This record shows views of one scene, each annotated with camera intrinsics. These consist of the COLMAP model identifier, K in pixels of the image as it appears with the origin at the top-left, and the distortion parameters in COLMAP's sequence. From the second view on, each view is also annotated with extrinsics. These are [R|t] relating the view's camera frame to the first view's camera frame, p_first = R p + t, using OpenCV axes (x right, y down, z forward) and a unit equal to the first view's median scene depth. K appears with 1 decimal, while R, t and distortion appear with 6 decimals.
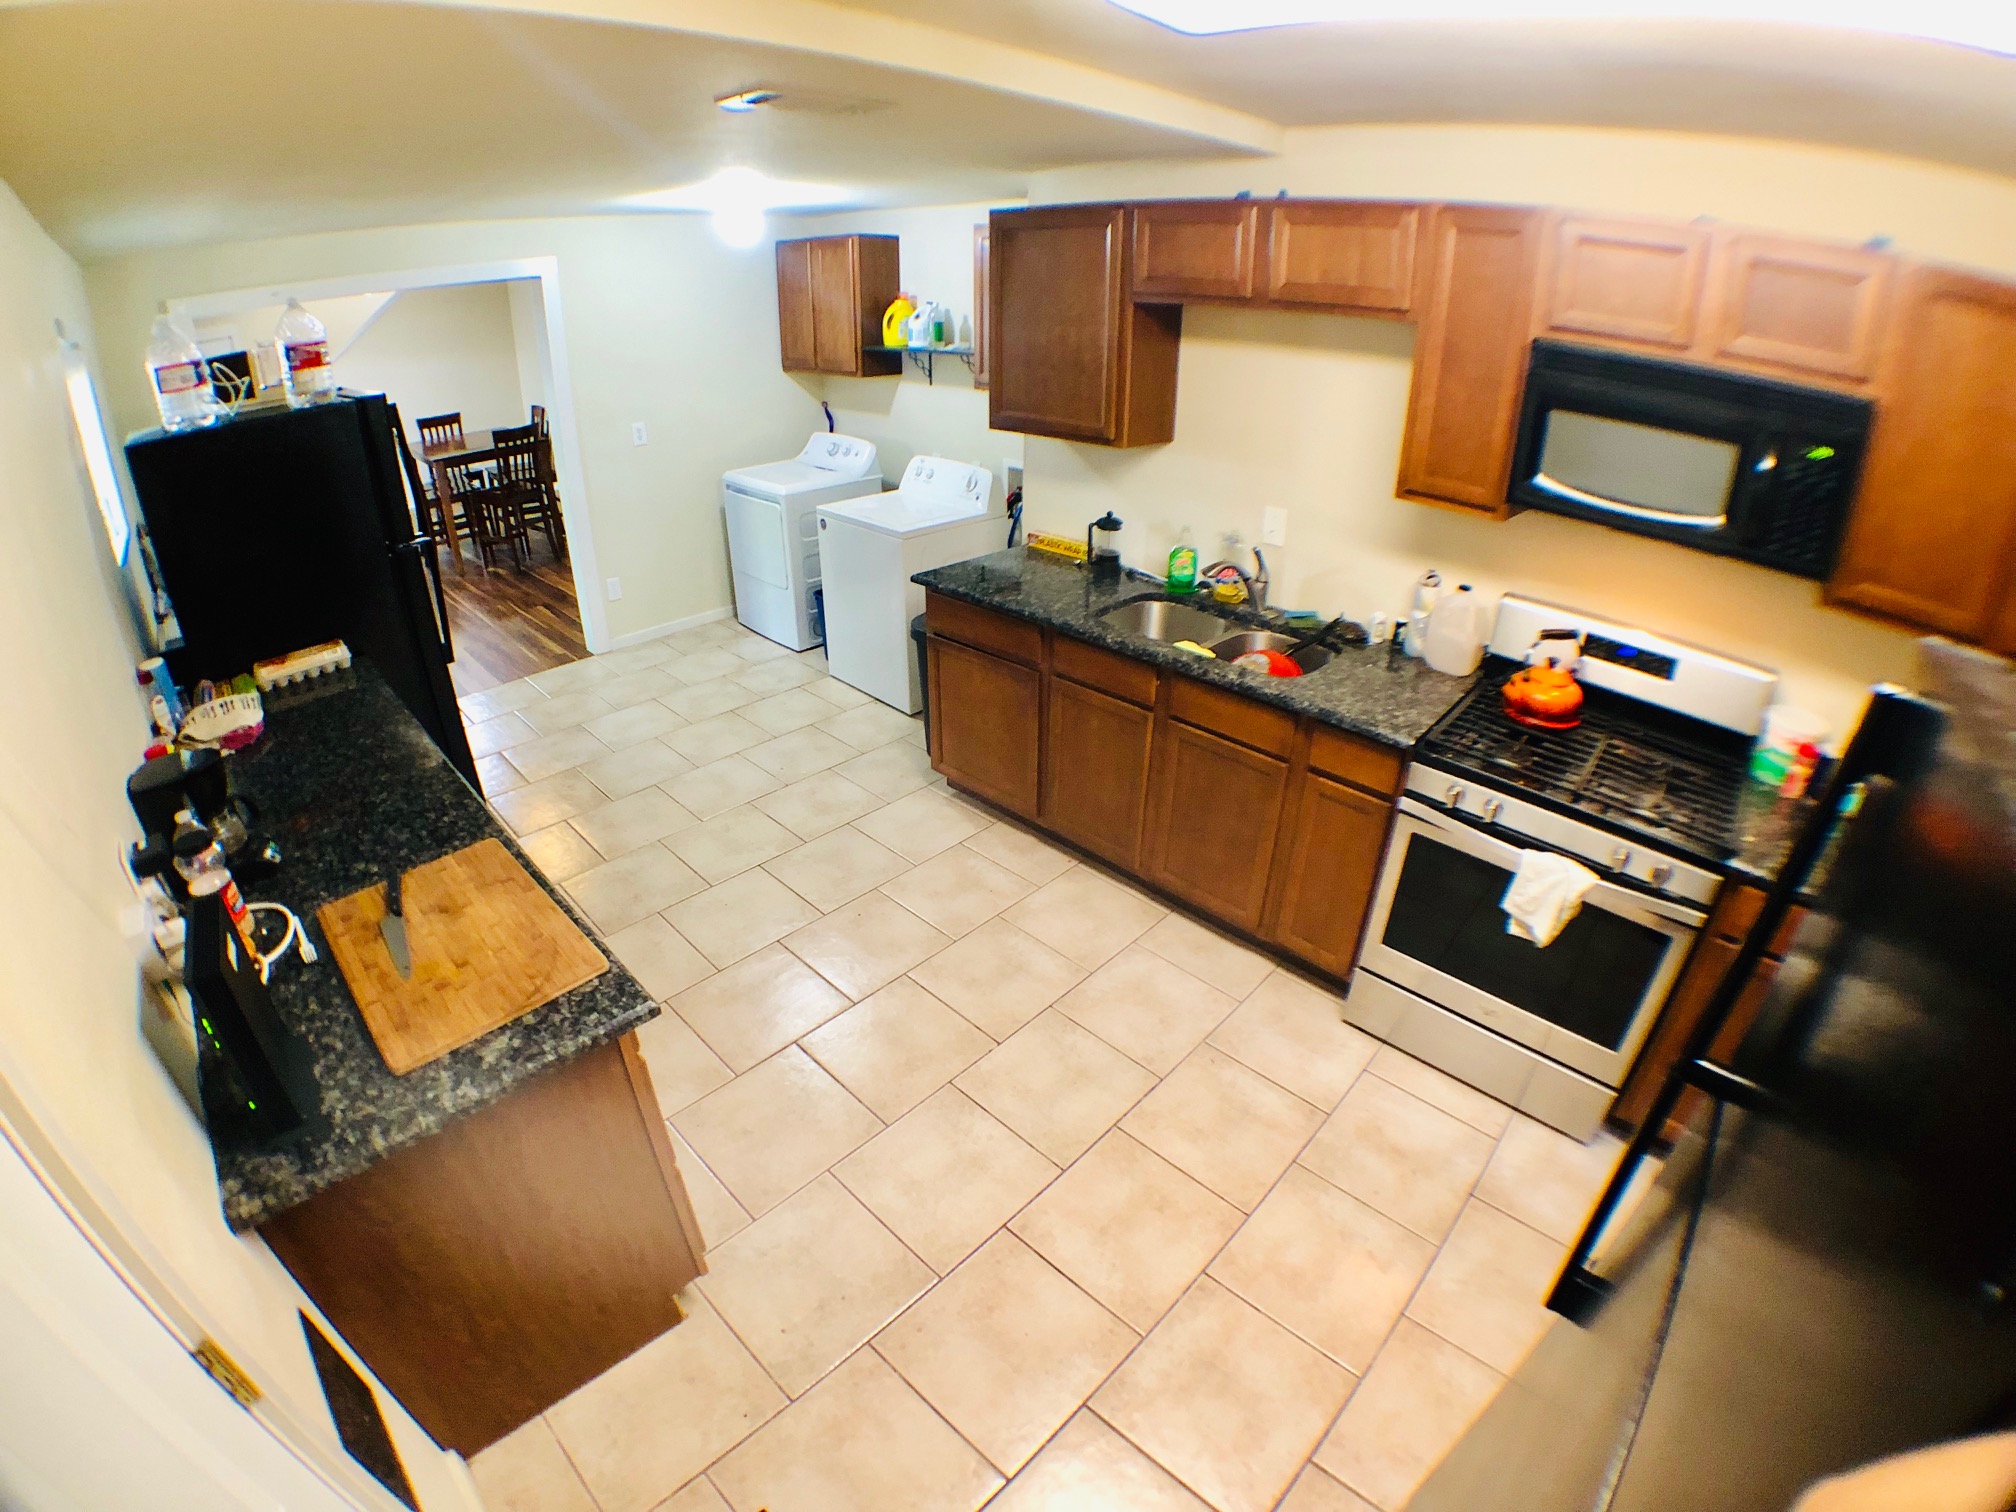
lens RADIAL K [[906.6, 0, 1008.0], [0, 906.6, 756.0], [0, 0, 1]] dist [-0.176428, 0.021456]
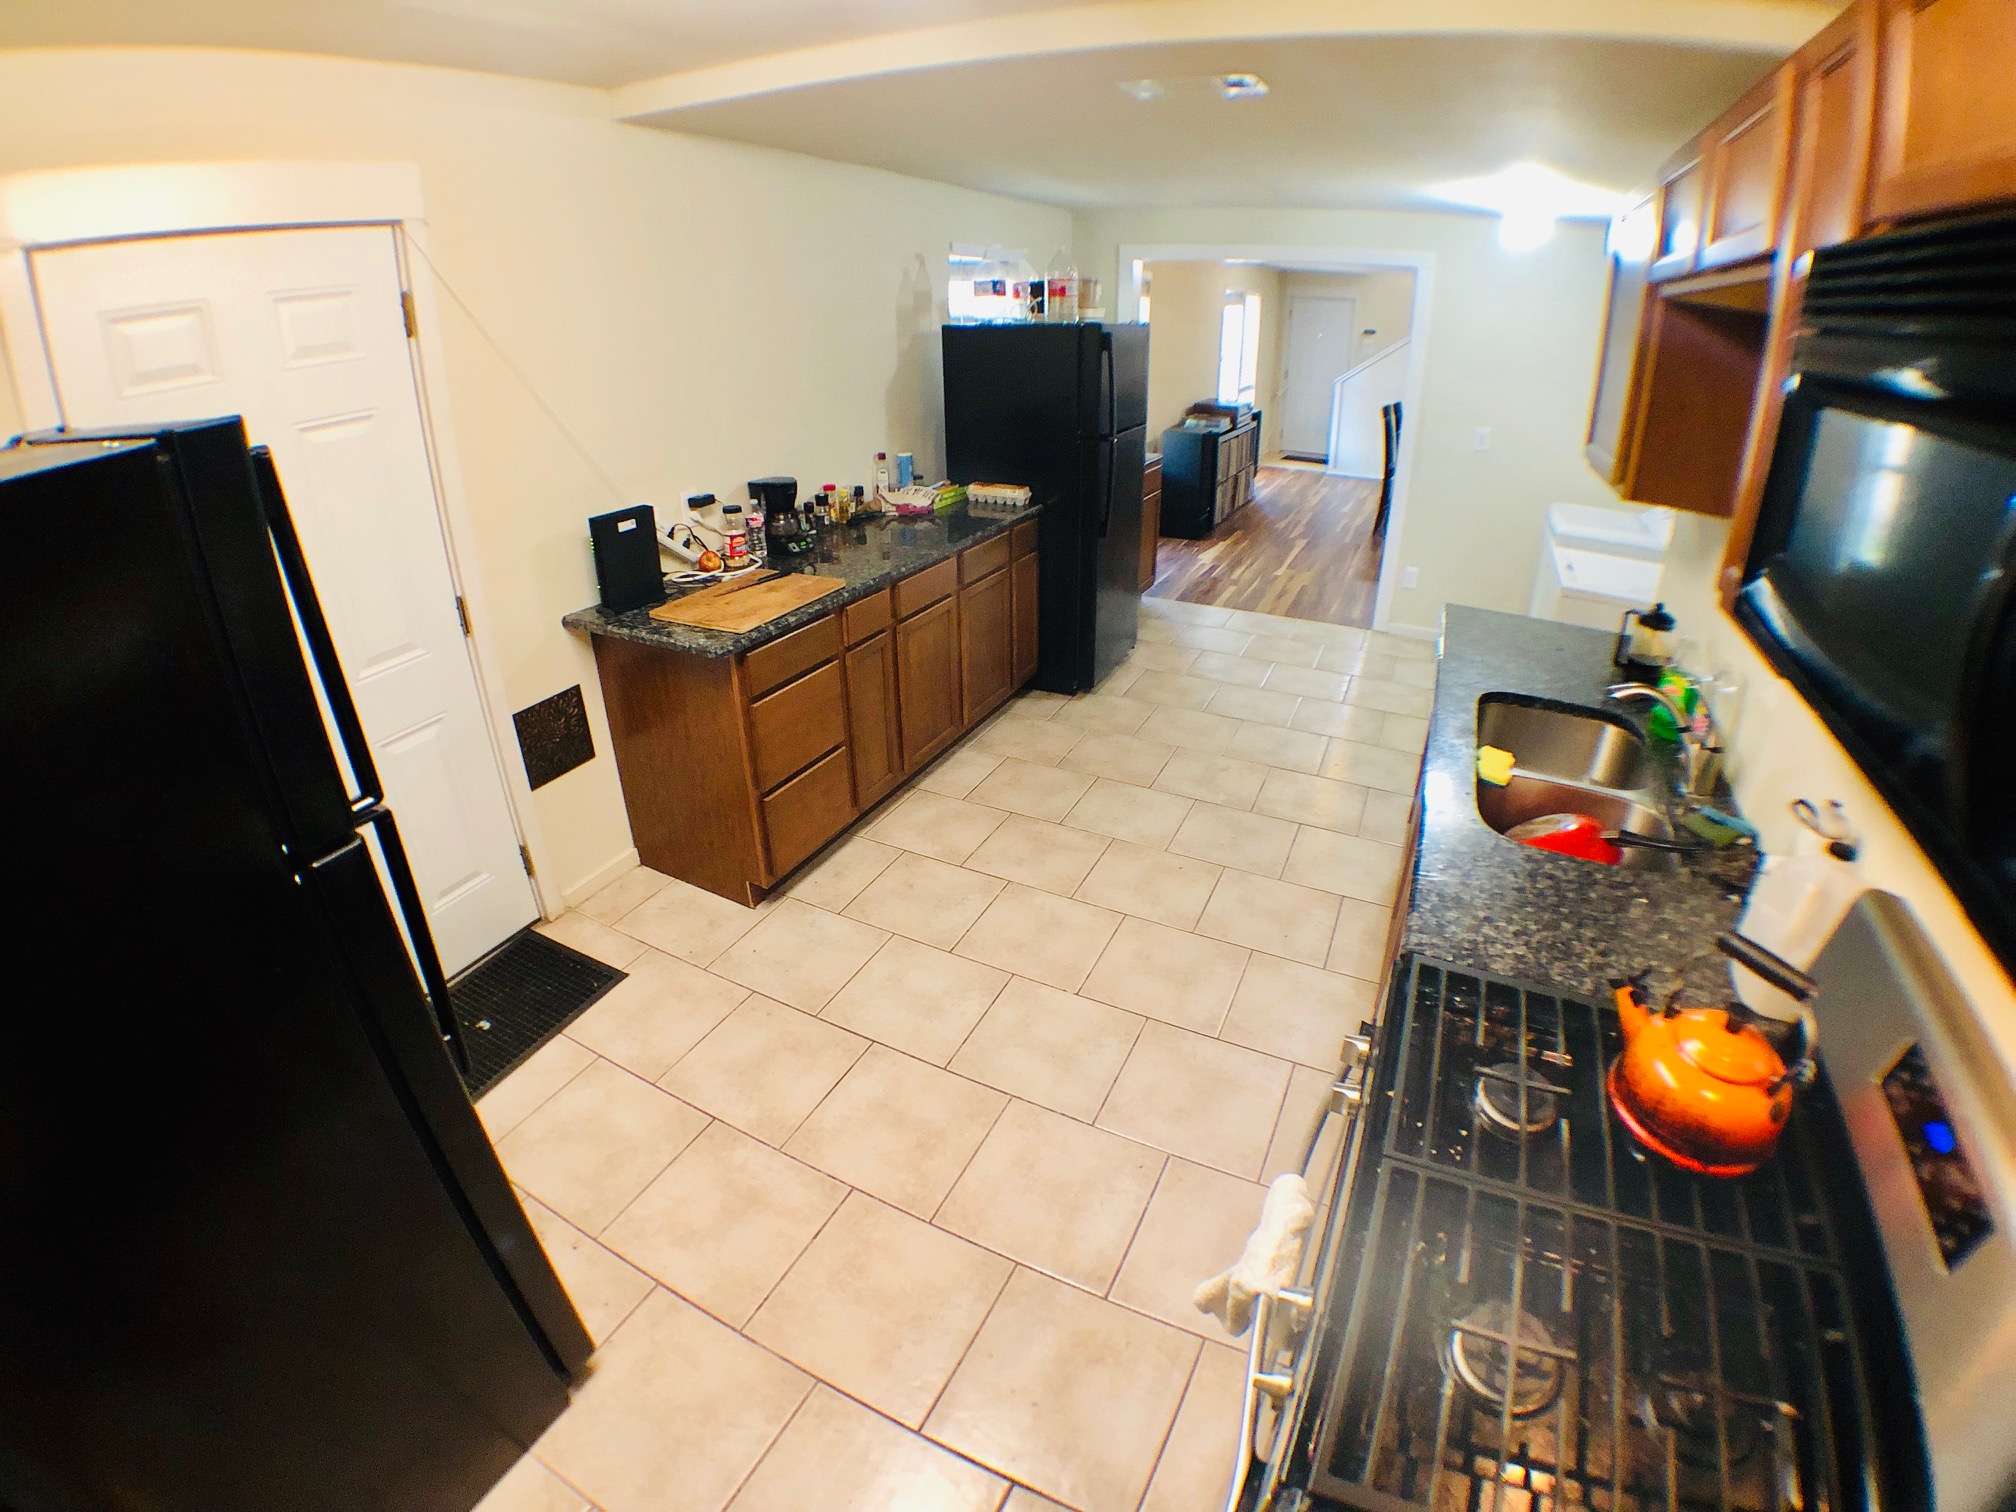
lens RADIAL K [[906.6, 0, 1008.0], [0, 906.6, 756.0], [0, 0, 1]] dist [-0.176428, 0.021456]
pose [[0.279491, 0.415276, -0.865697, 0.760578], [-0.450053, 0.853106, 0.263937, -0.142506], [0.848138, 0.315841, 0.425332, 0.441481]]
